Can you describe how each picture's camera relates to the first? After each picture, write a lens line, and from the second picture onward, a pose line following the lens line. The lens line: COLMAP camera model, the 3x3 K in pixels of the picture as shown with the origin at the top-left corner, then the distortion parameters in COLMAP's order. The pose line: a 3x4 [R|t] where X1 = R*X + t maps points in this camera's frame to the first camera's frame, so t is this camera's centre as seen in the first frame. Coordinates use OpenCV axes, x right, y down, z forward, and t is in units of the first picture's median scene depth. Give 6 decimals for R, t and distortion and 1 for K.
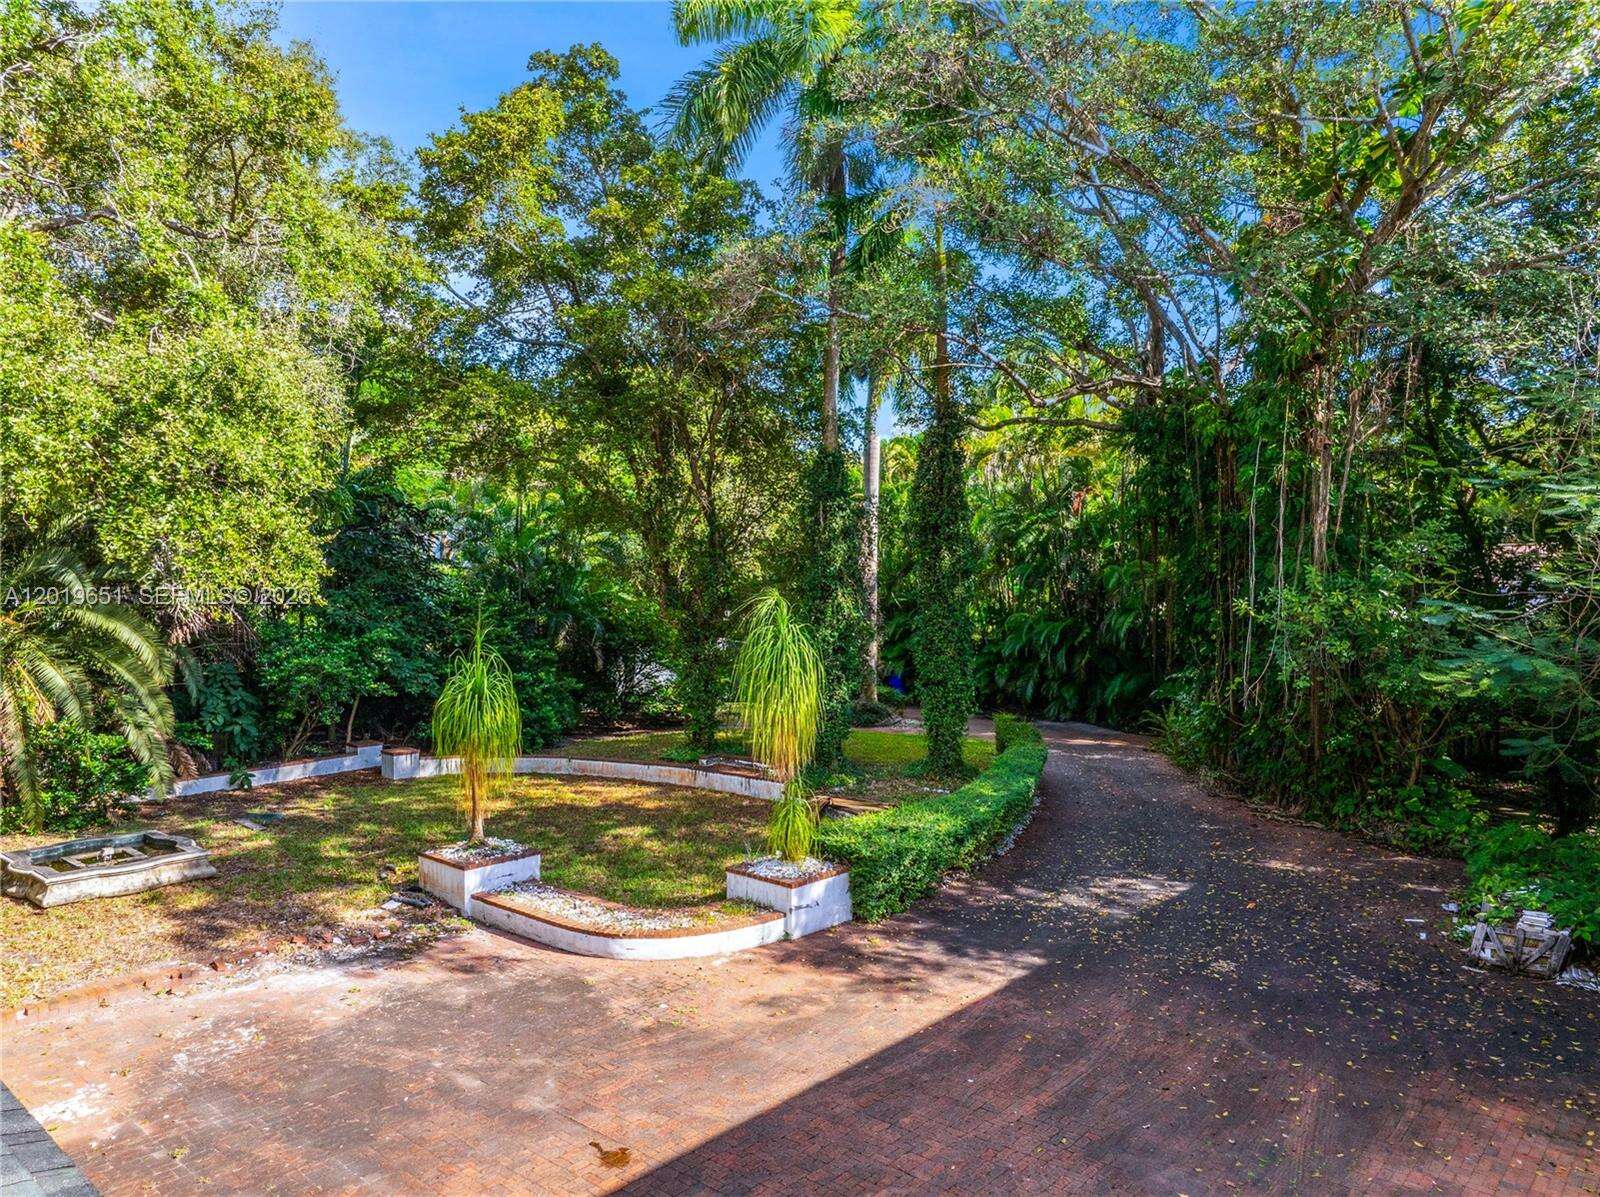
lens RADIAL K [[1124.7, 0, 790.2], [0, 1124.7, 588.3], [0, 0, 1]] dist [-0.054621, 0.024329]
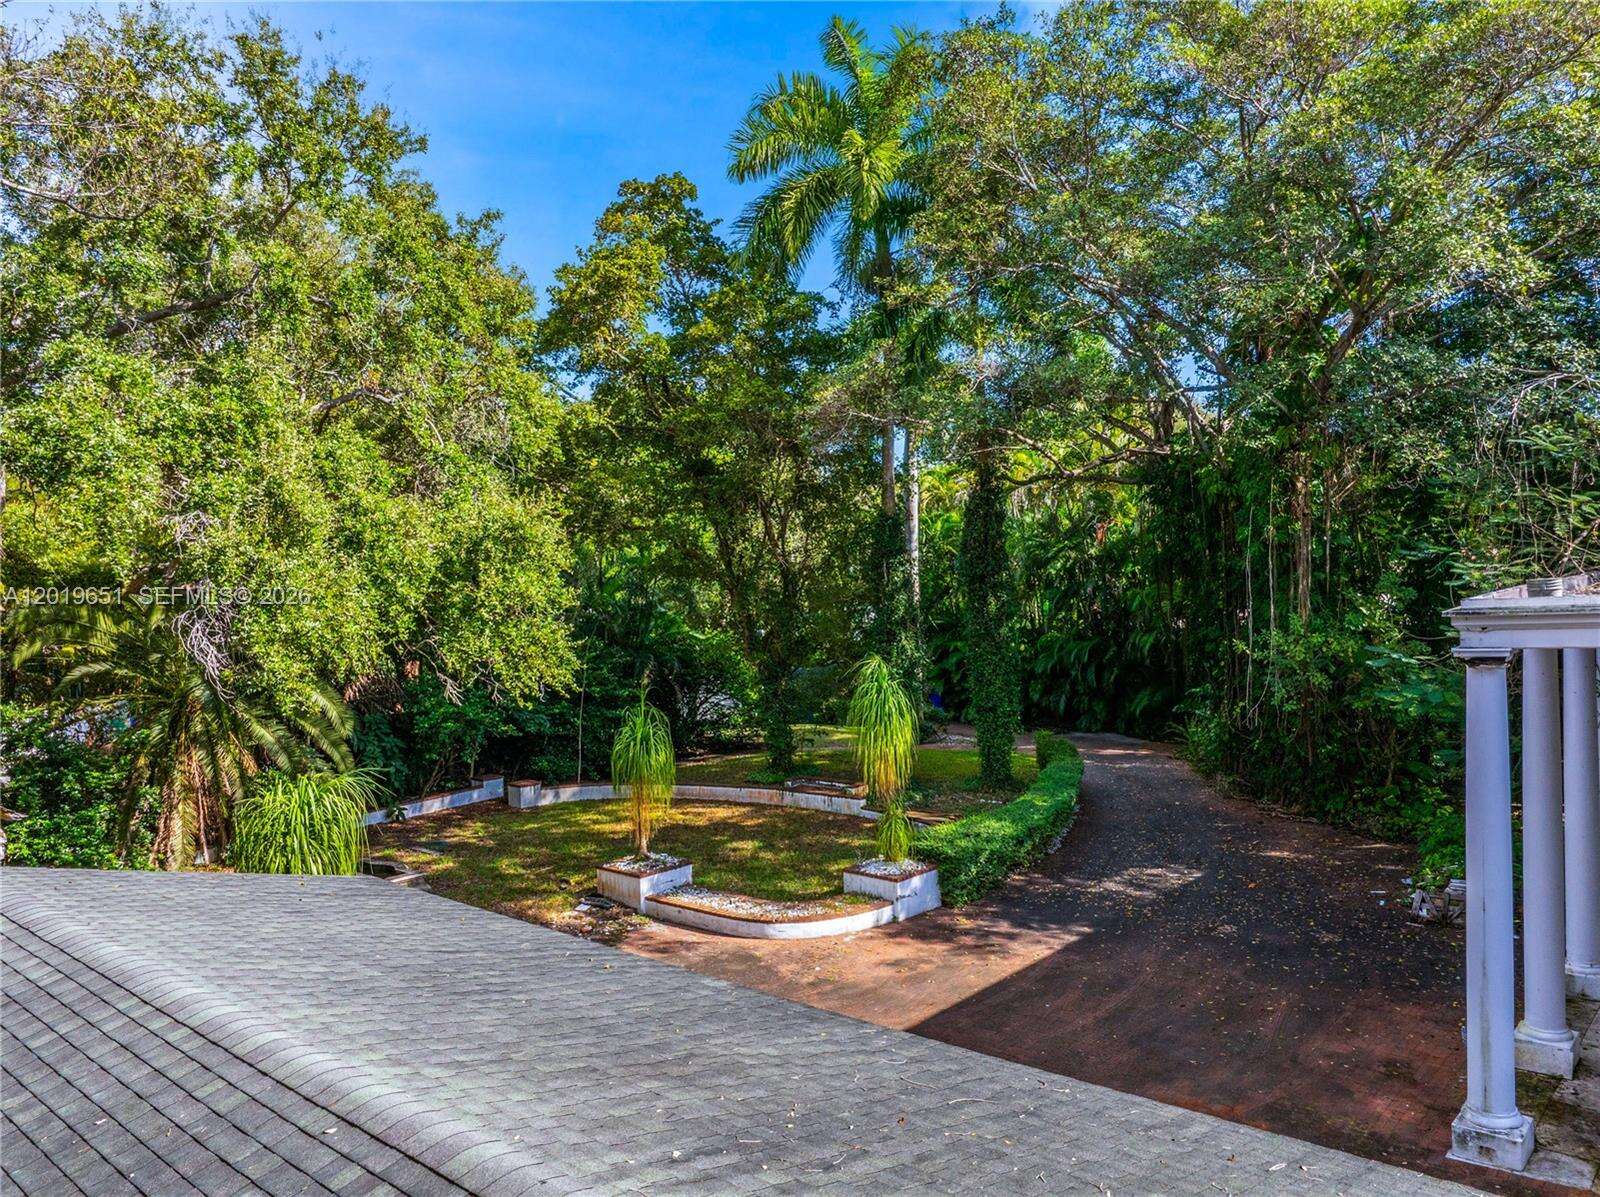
lens RADIAL K [[1124.7, 0, 807.6], [0, 1124.7, 604.6], [0, 0, 1]] dist [-0.054621, 0.024329]
pose [[0.999382, -0.034735, -0.005368, -0.066963], [0.034753, 0.999390, 0.003302, -0.050811], [0.005251, -0.003487, 0.999980, -0.243154]]
